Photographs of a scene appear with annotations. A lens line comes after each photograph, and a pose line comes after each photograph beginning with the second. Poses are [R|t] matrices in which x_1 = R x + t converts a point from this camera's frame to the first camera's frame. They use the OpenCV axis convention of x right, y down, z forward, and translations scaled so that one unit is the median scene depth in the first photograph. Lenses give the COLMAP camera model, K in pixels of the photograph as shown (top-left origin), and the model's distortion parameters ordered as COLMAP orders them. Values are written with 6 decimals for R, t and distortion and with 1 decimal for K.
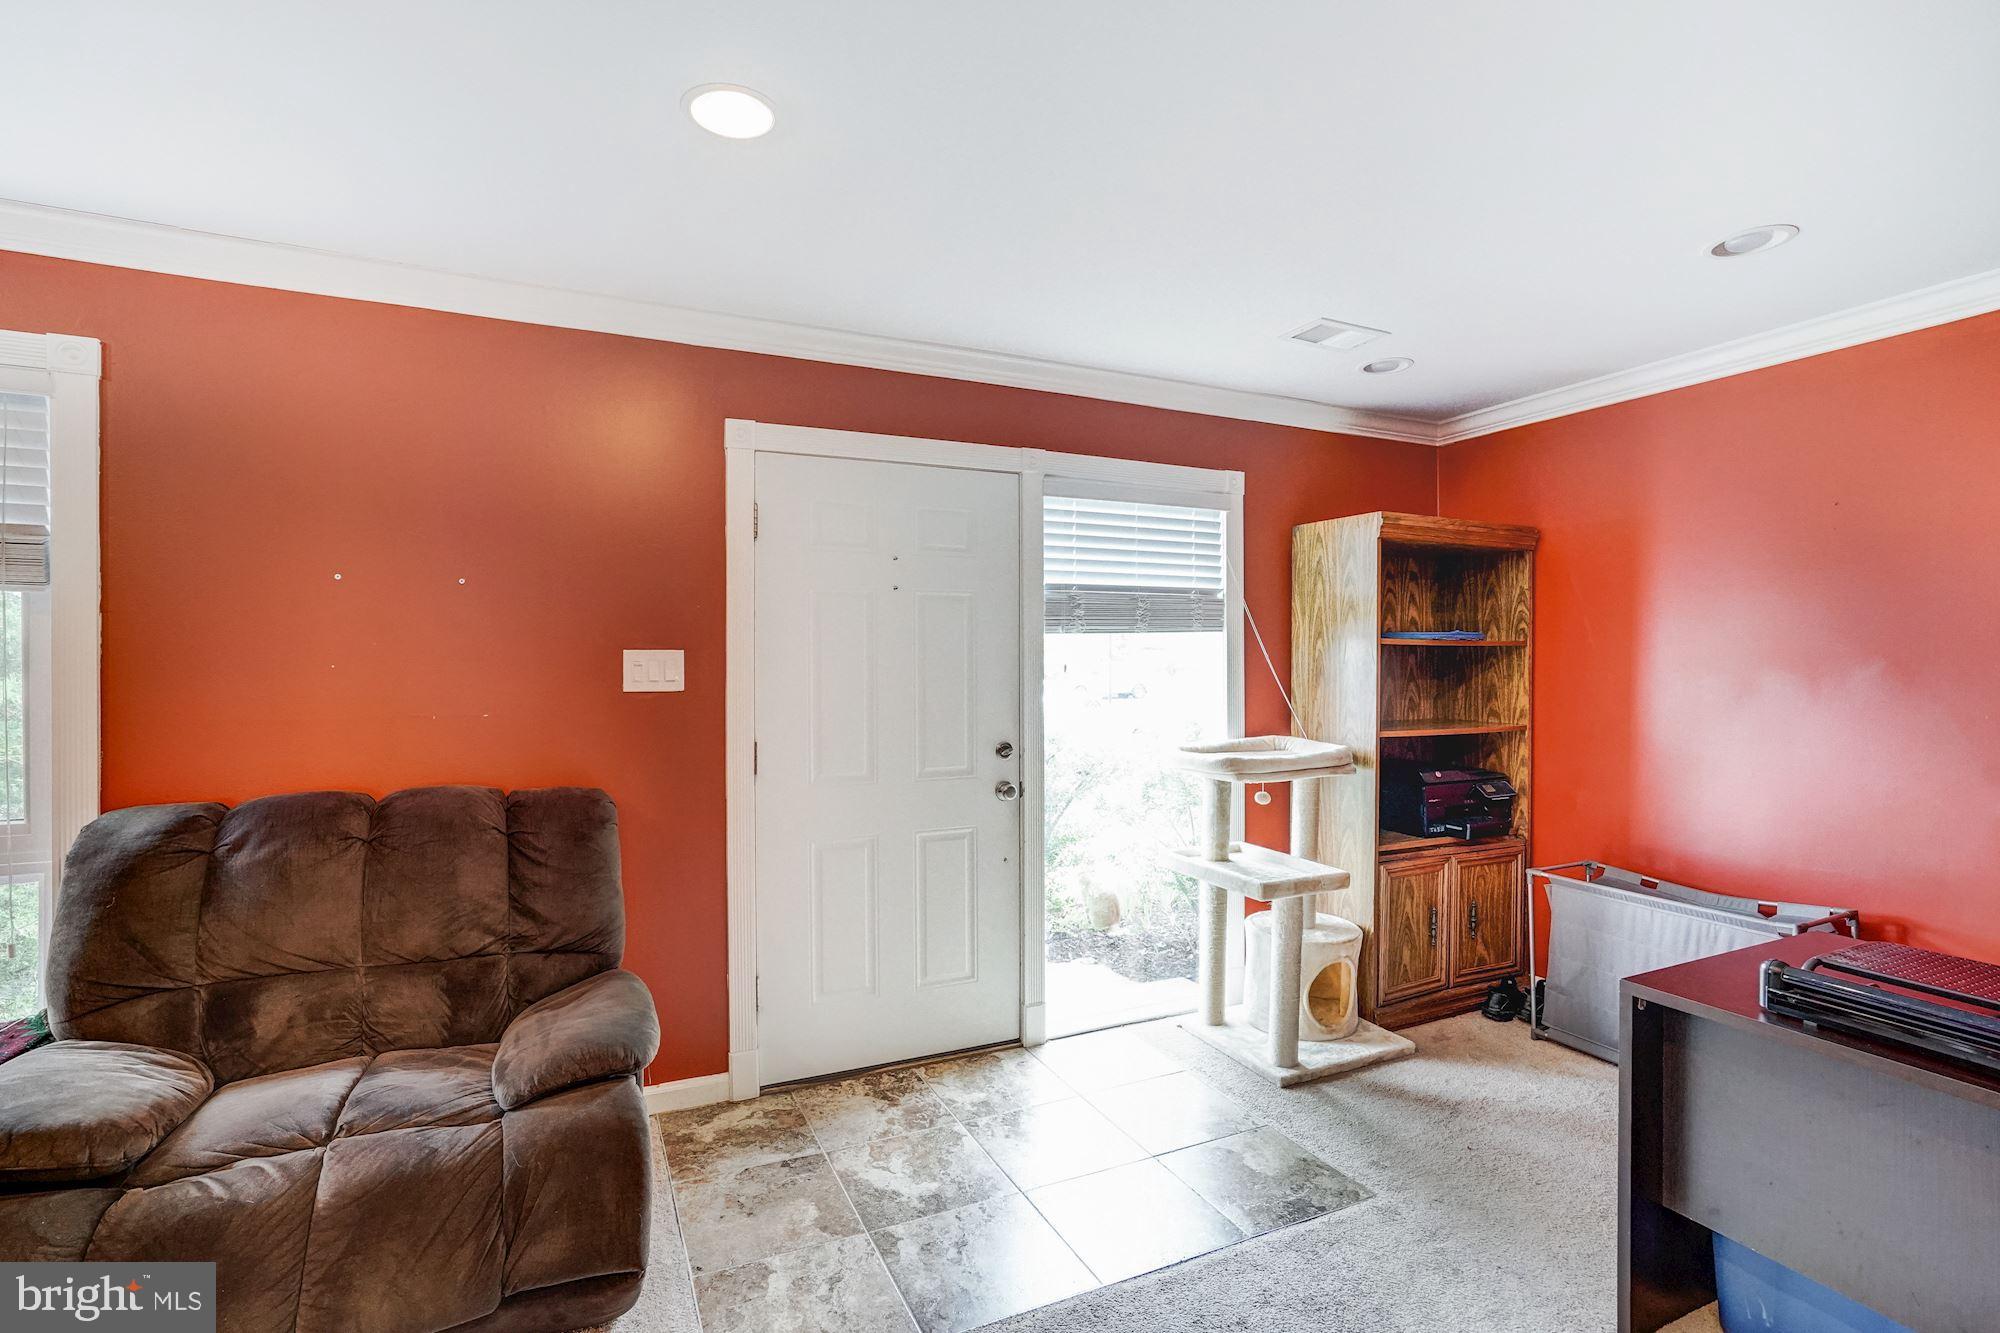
lens RADIAL K [[922.5, 0, 996.4], [0, 922.5, 677.2], [0, 0, 1]] dist [-0.047469, 0.023224]
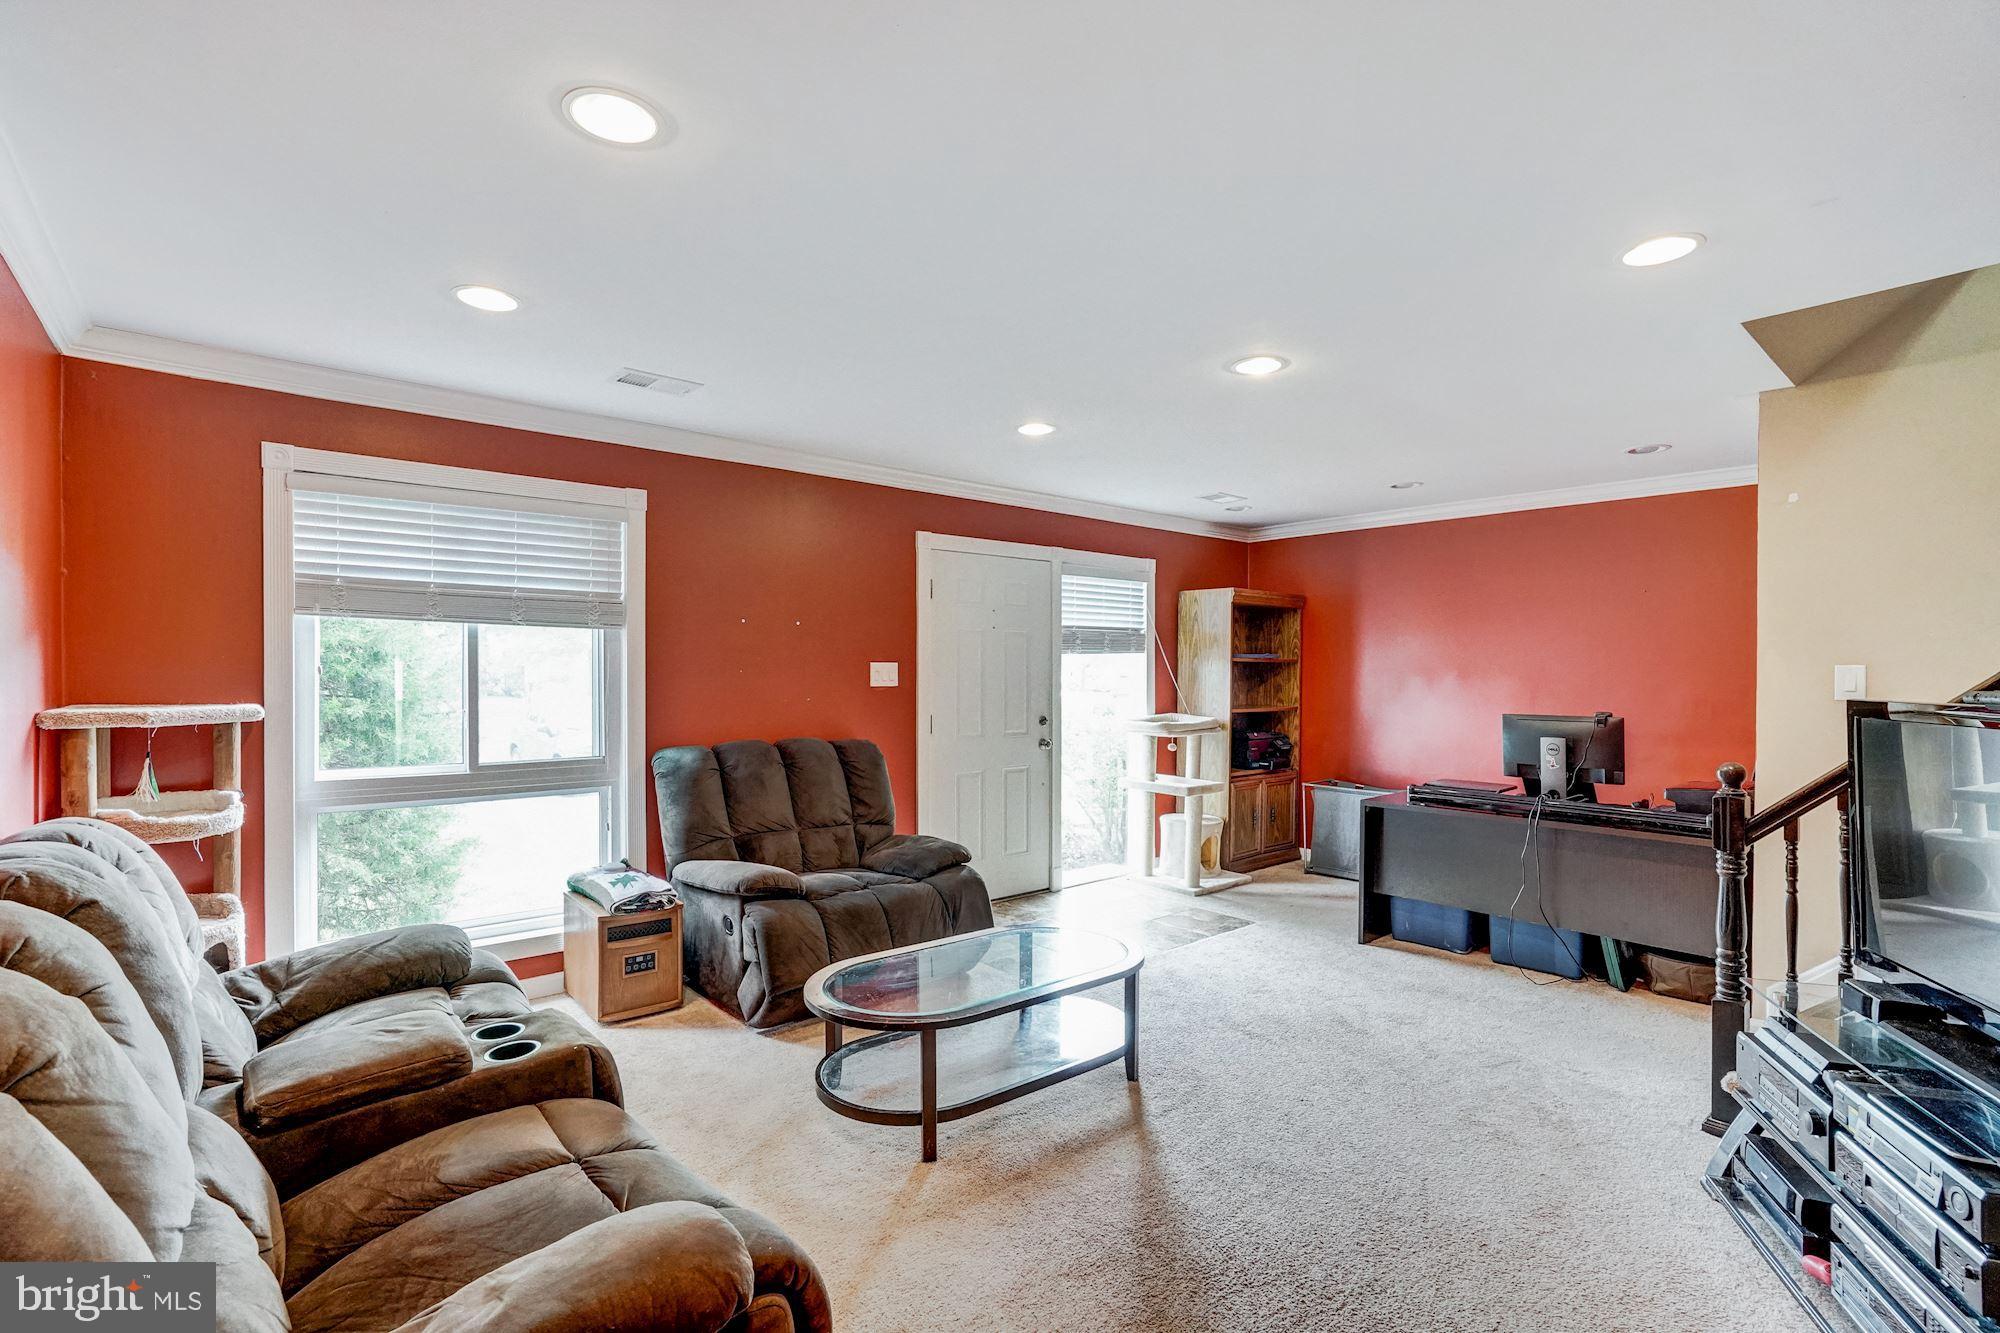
lens RADIAL K [[947.8, 0, 1014.0], [0, 947.8, 709.0], [0, 0, 1]] dist [-0.046256, 0.026396]
pose [[0.954602, -0.009679, 0.297728, -0.533231], [0.003108, 0.999741, 0.022537, 0.015193], [-0.297870, -0.020589, 0.954385, -0.639157]]
